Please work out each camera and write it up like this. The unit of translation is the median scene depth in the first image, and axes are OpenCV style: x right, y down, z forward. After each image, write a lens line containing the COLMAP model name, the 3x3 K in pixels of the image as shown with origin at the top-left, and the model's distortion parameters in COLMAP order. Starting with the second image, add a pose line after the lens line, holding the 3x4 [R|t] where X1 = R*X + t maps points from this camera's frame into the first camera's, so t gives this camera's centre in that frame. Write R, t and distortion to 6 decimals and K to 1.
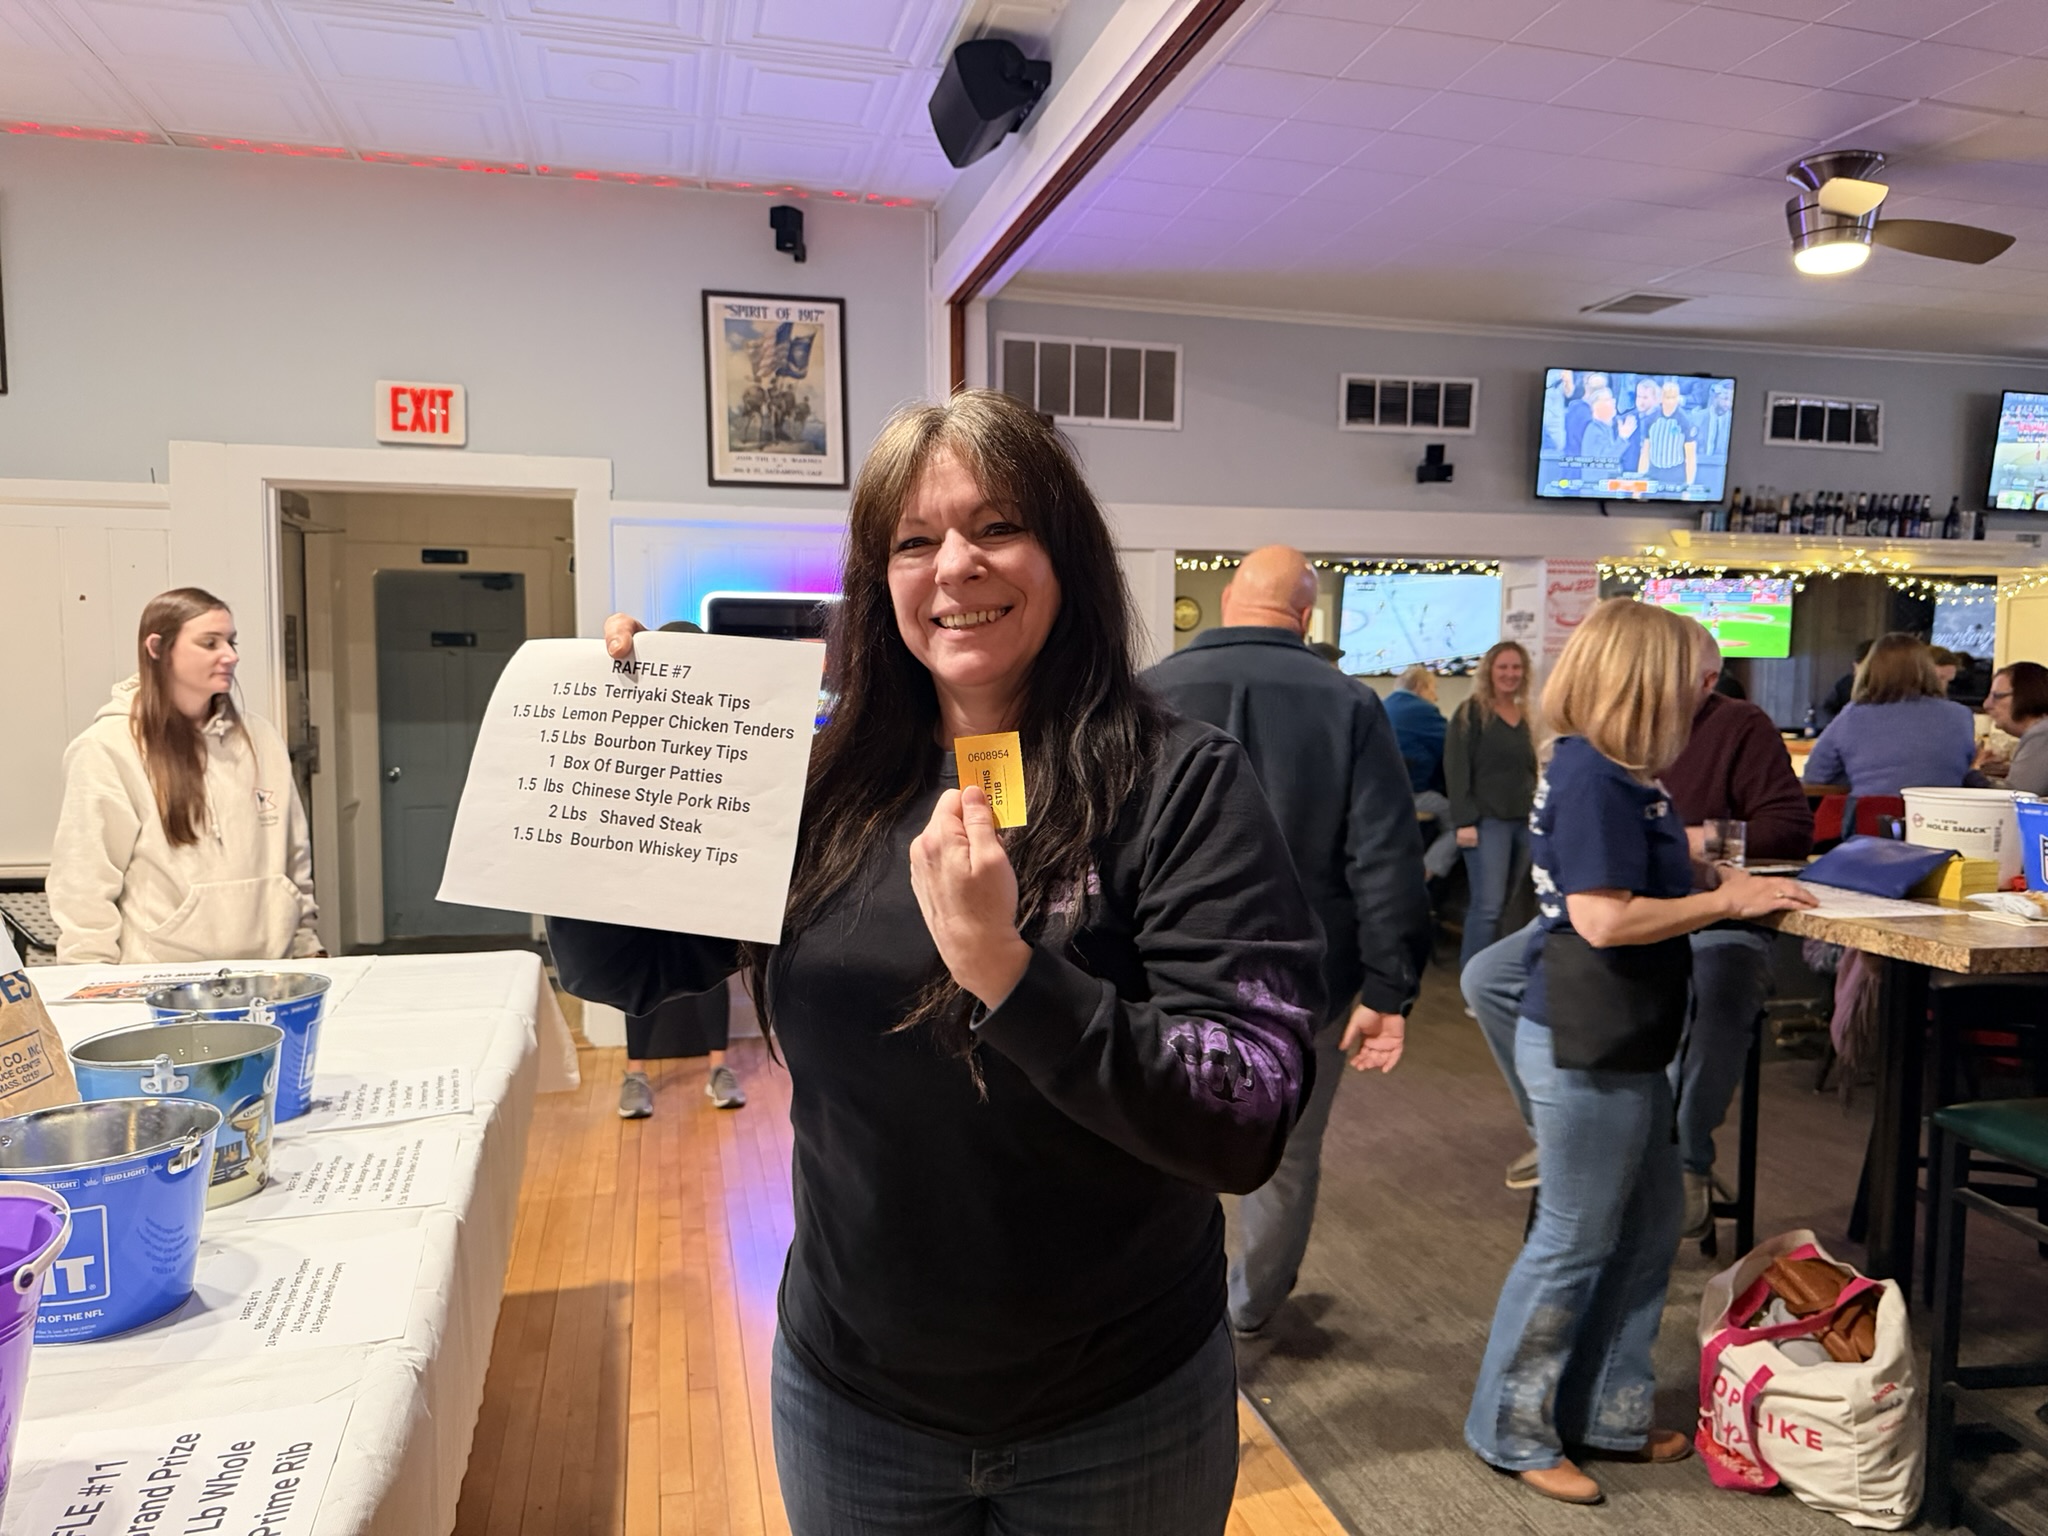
lens RADIAL K [[1454.7, 0, 1034.5], [0, 1454.7, 770.1], [0, 0, 1]] dist [0.031443, -0.039679]
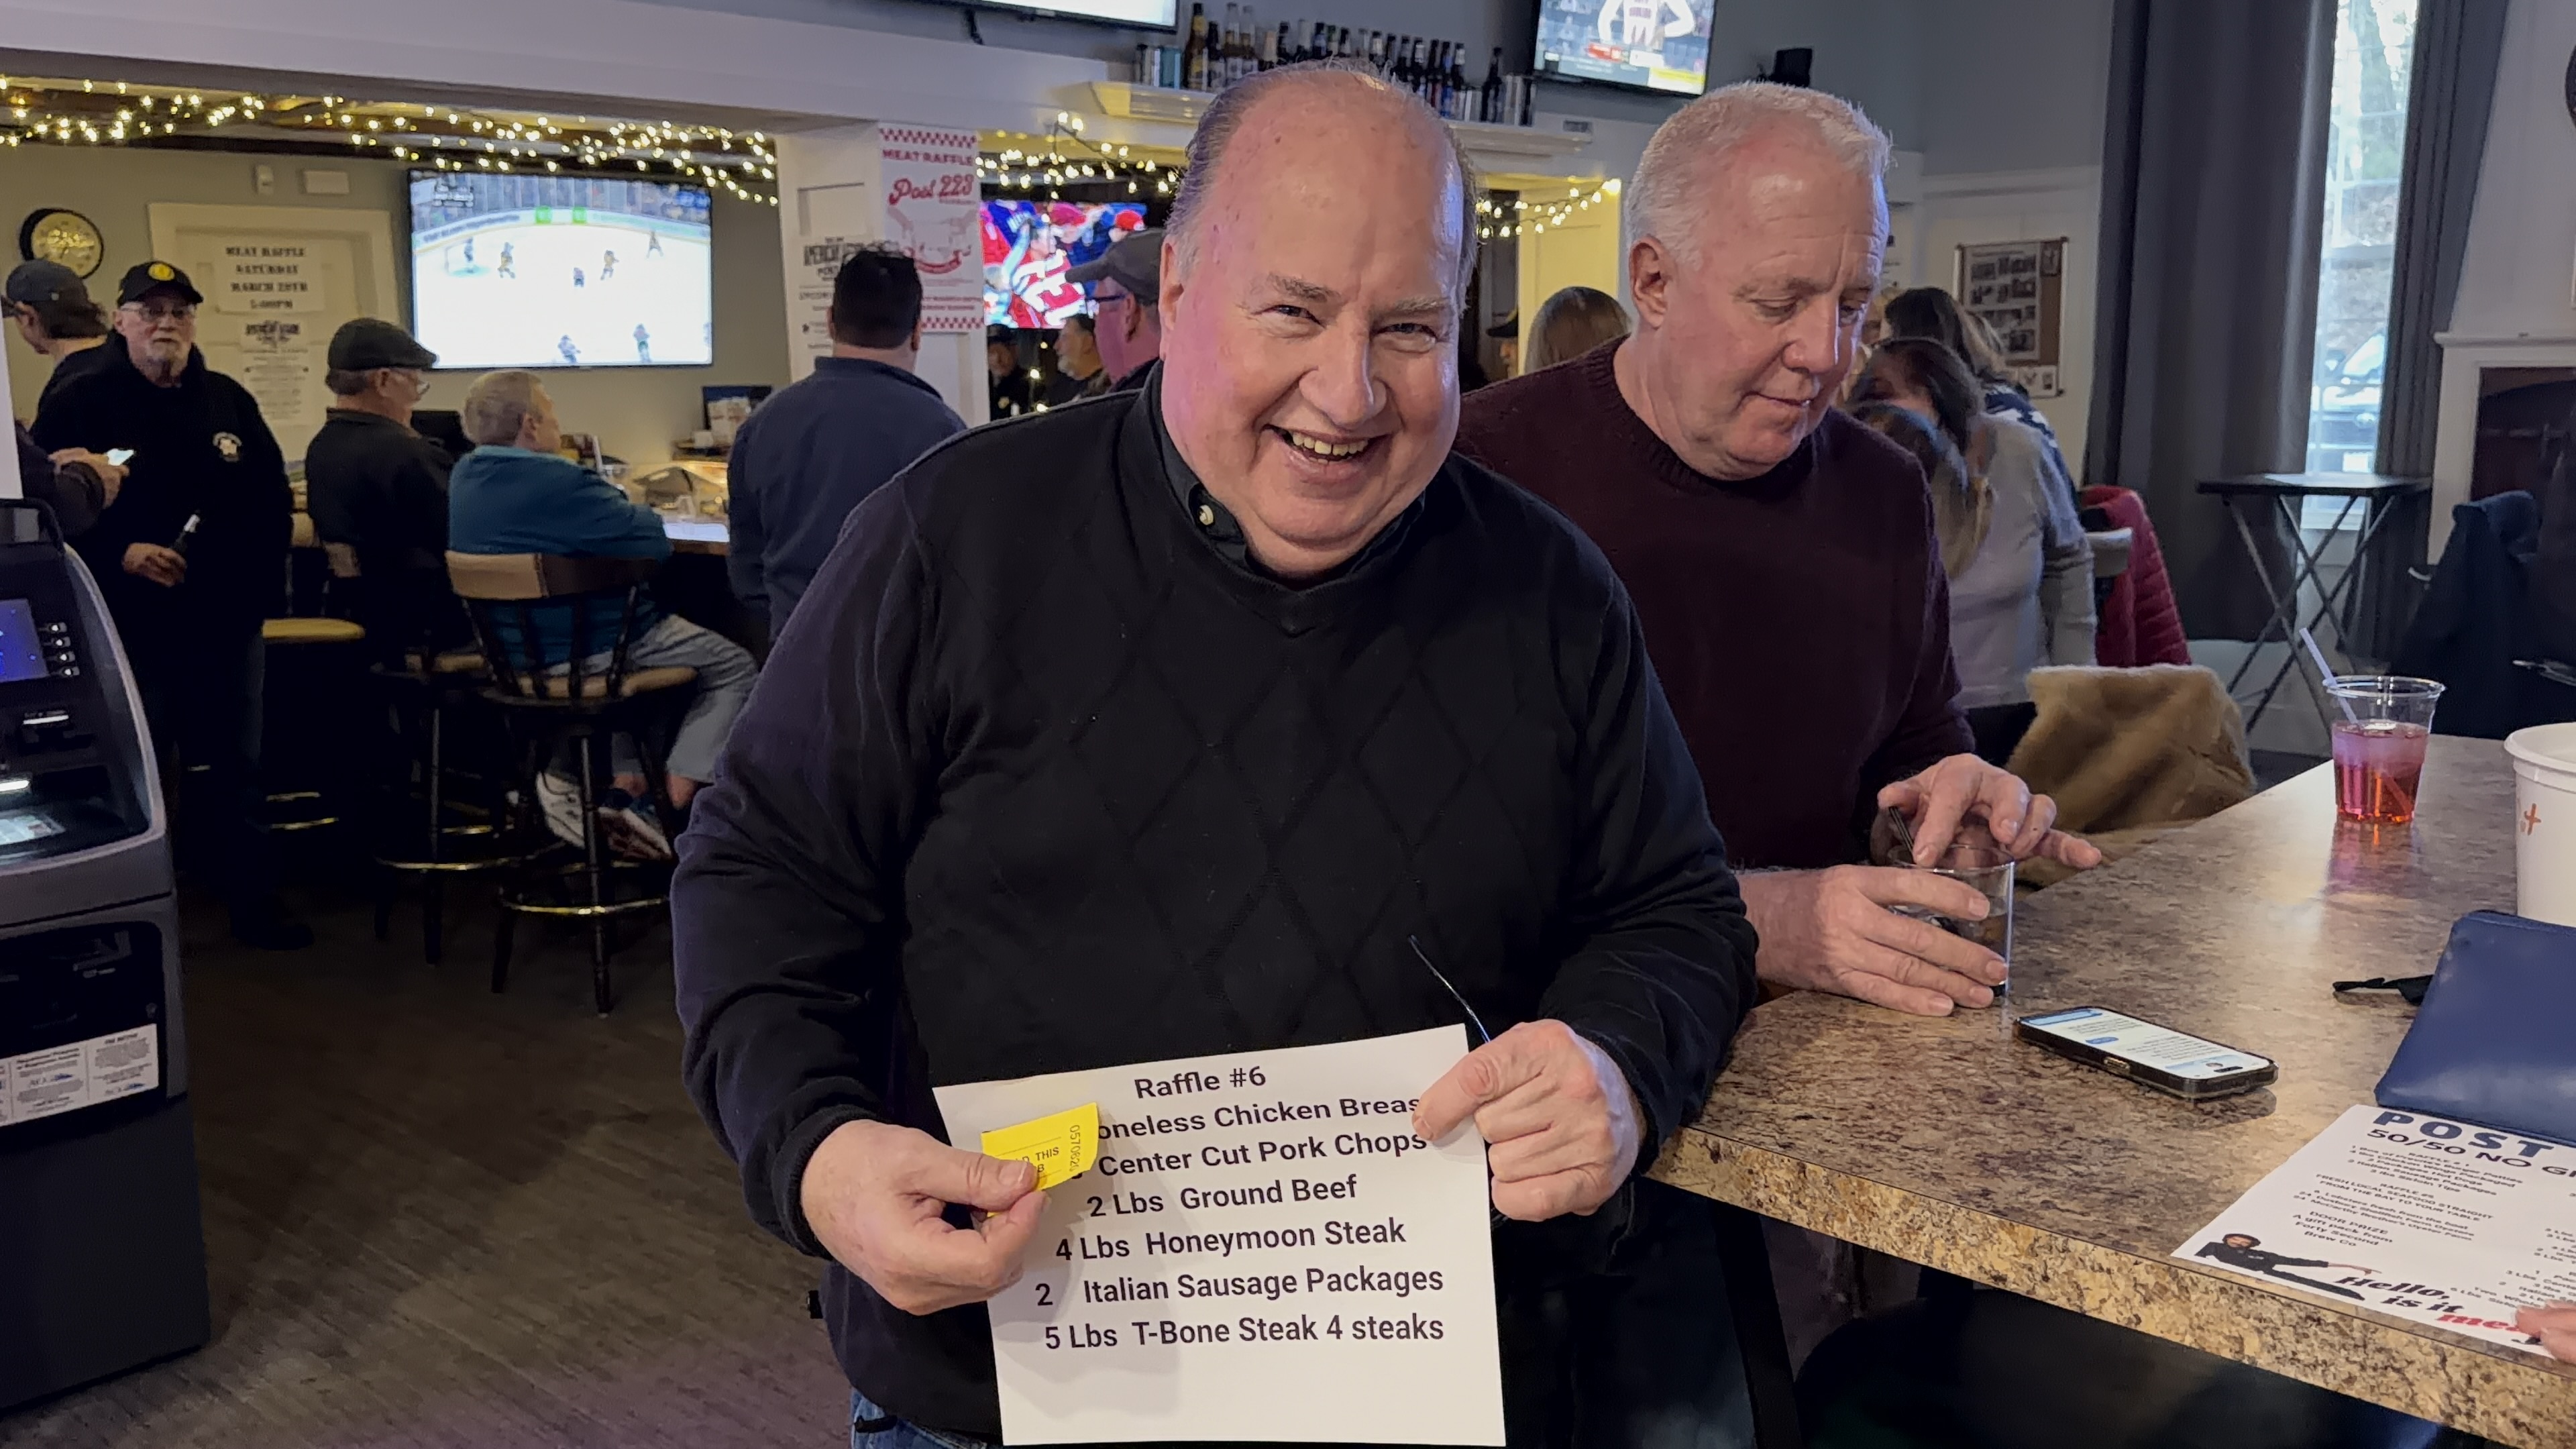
lens RADIAL K [[2143.4, 0, 1275.2], [0, 2143.4, 749.2], [0, 0, 1]] dist [0.031853, -0.037233]
pose [[0.826922, -0.122179, 0.548882, 0.046992], [0.057809, 0.989409, 0.133147, -0.029807], [-0.559337, -0.078373, 0.825227, 0.336328]]
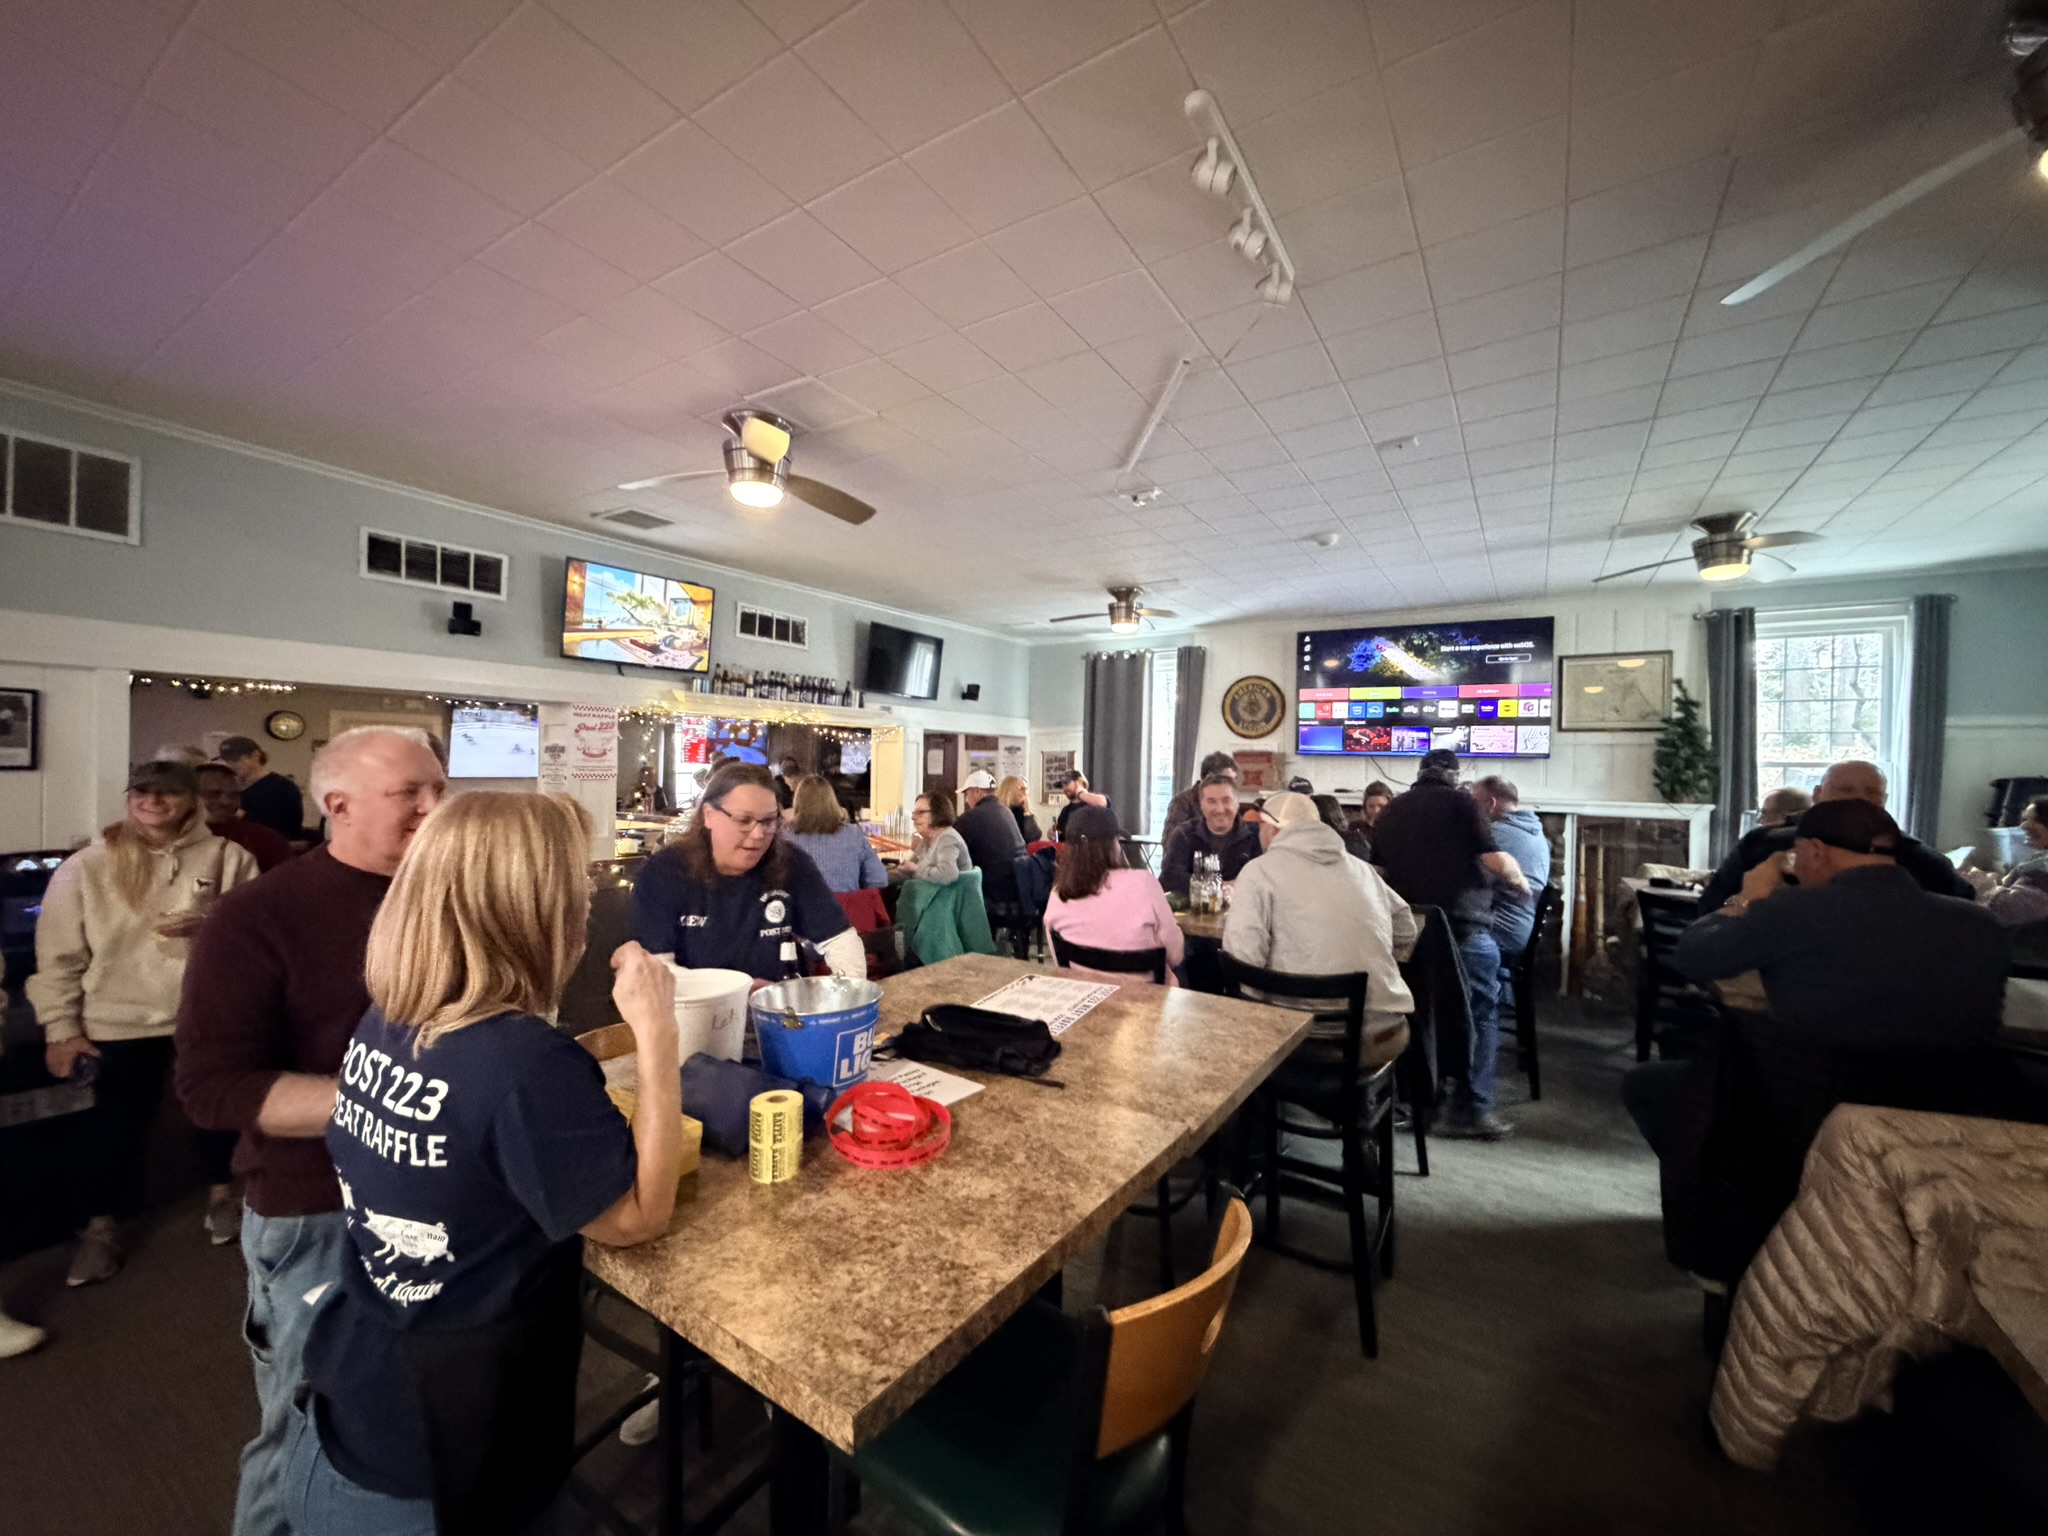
lens RADIAL K [[817.1, 0, 1018.1], [0, 817.1, 770.4], [0, 0, 1]] dist [0.001433, -0.000284]
pose [[0.726059, 0.003787, 0.687622, 0.143447], [0.034122, 0.998555, -0.041528, -0.044557], [-0.686785, 0.053614, 0.724880, 0.218427]]
